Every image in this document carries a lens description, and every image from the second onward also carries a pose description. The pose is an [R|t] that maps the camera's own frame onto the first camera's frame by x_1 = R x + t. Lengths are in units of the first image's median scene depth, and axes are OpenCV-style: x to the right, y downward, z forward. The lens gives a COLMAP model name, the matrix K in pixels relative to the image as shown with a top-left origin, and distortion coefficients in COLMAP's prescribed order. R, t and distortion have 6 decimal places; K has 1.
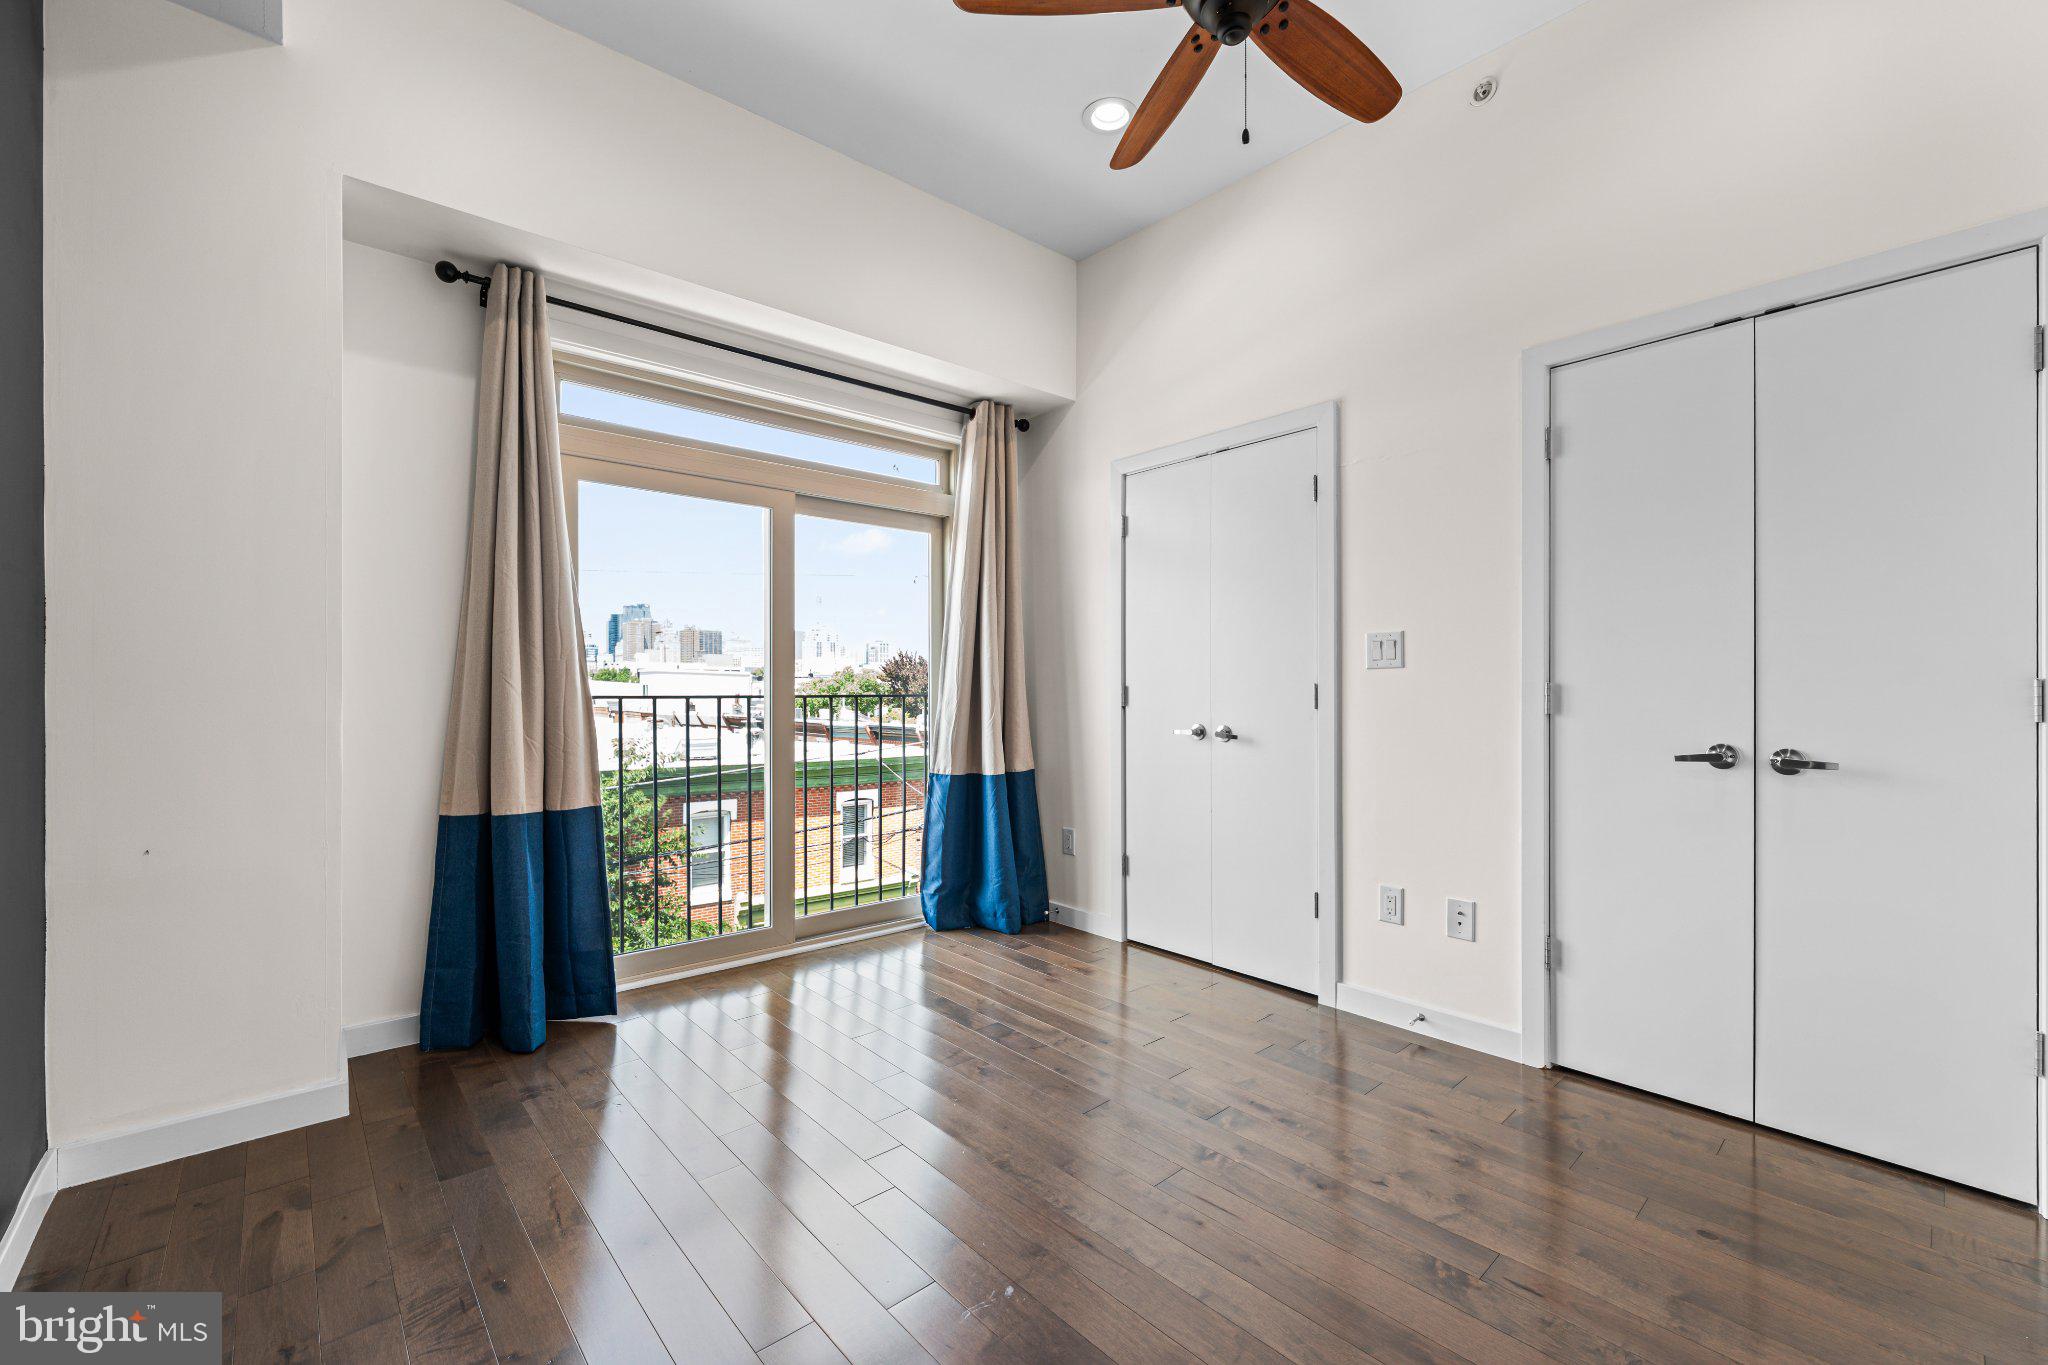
lens RADIAL K [[838.1, 0, 1016.1], [0, 838.1, 694.3], [0, 0, 1]] dist [-0.001108, 0.000126]
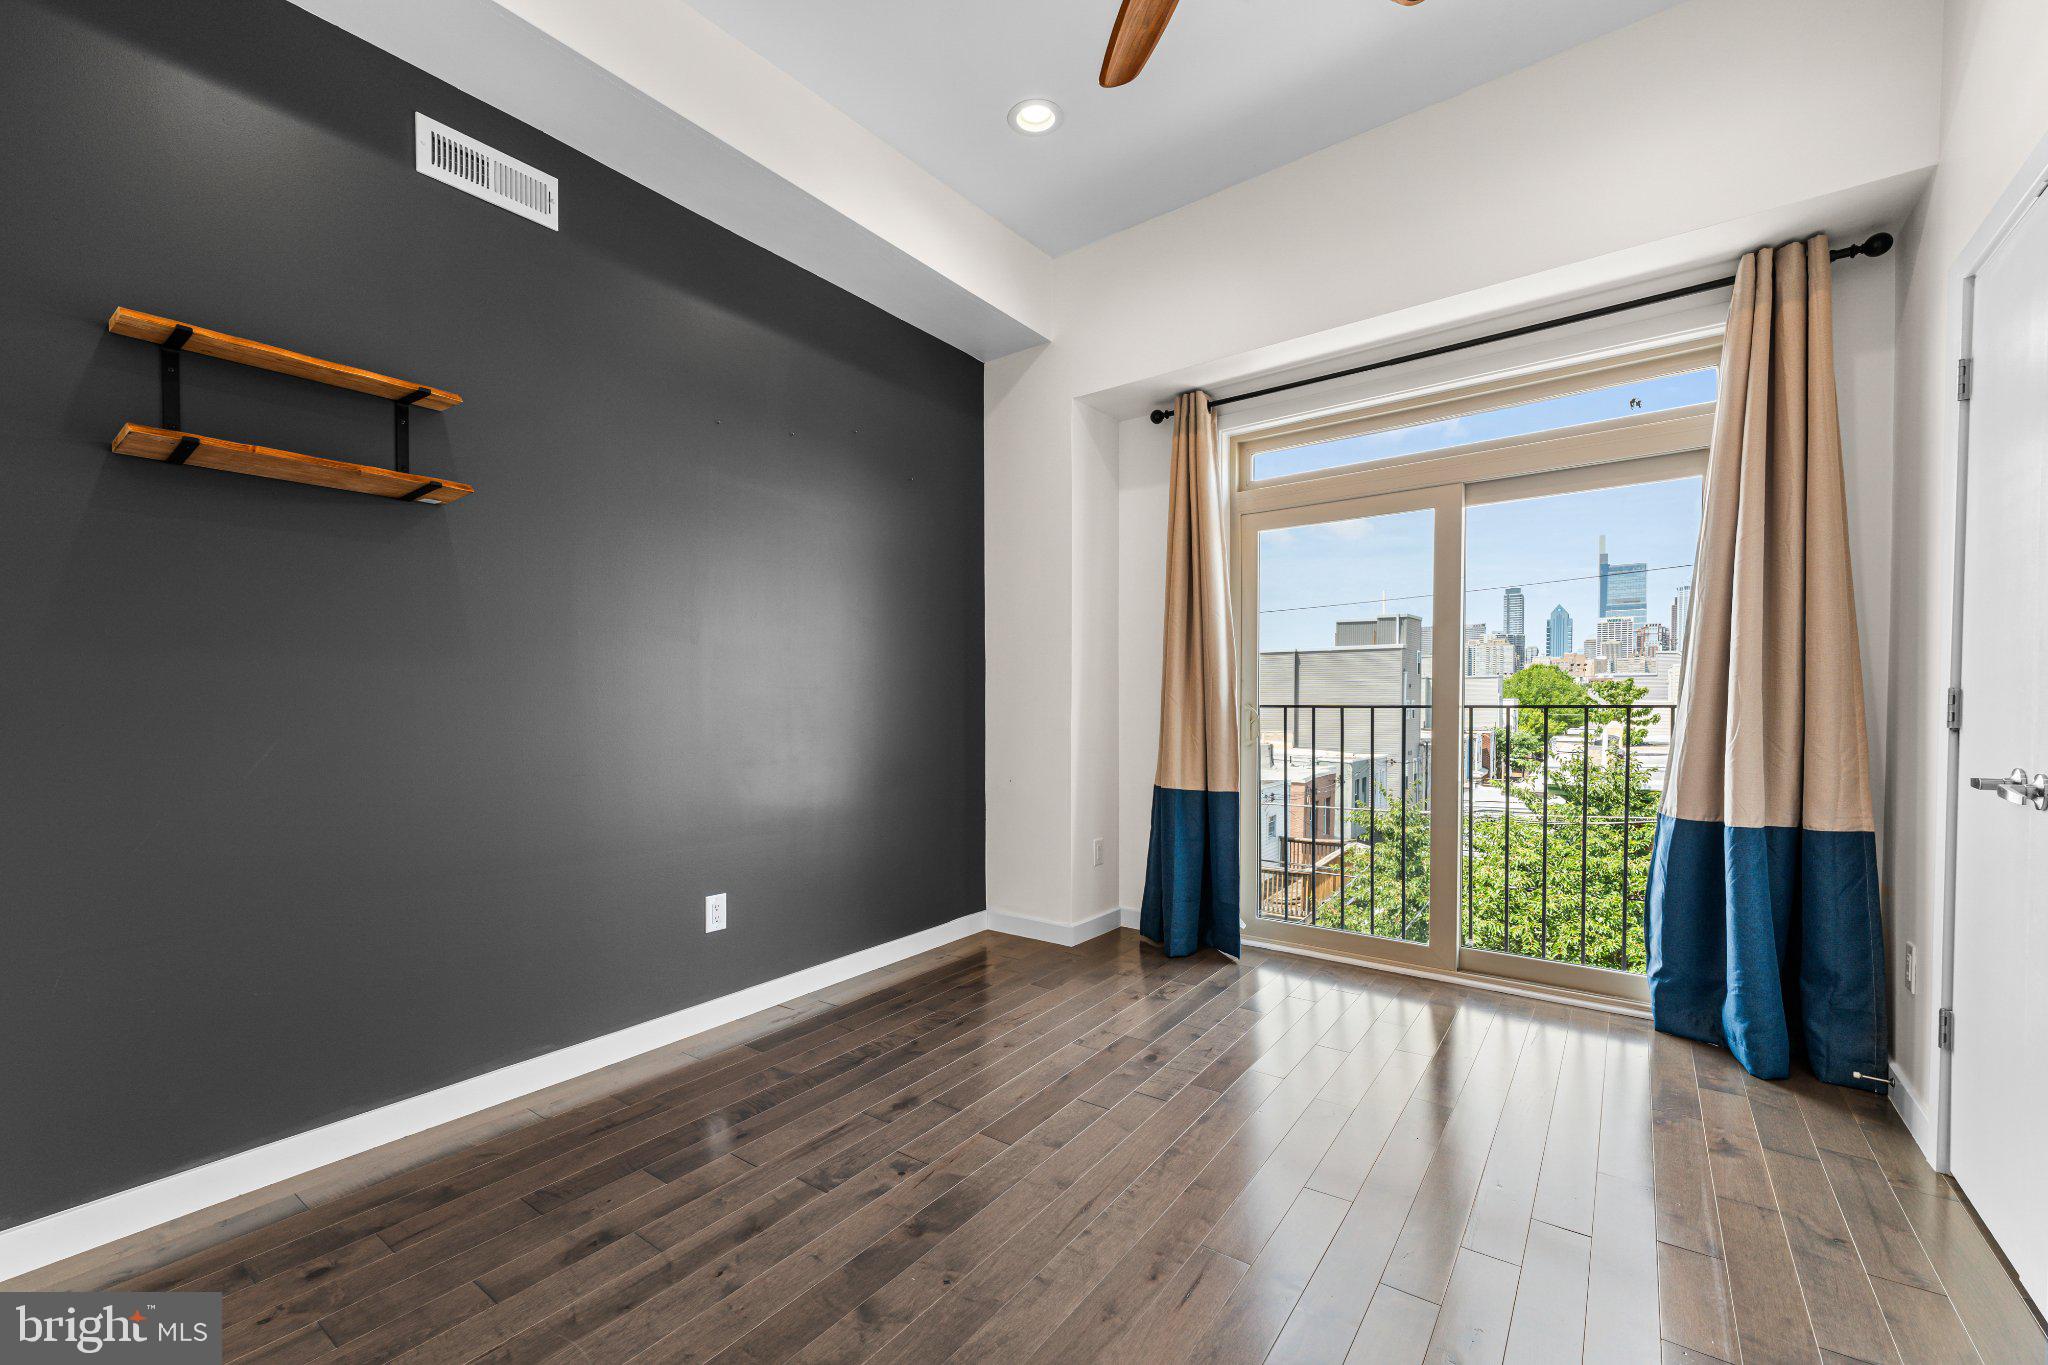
lens RADIAL K [[838.1, 0, 1009.3], [0, 838.1, 732.4], [0, 0, 1]] dist [-0.001108, 0.000126]
pose [[0.201142, 0.034338, -0.978960, 0.536673], [-0.001695, 0.999396, 0.034707, -0.000414], [0.979561, -0.005321, 0.201079, 0.328639]]
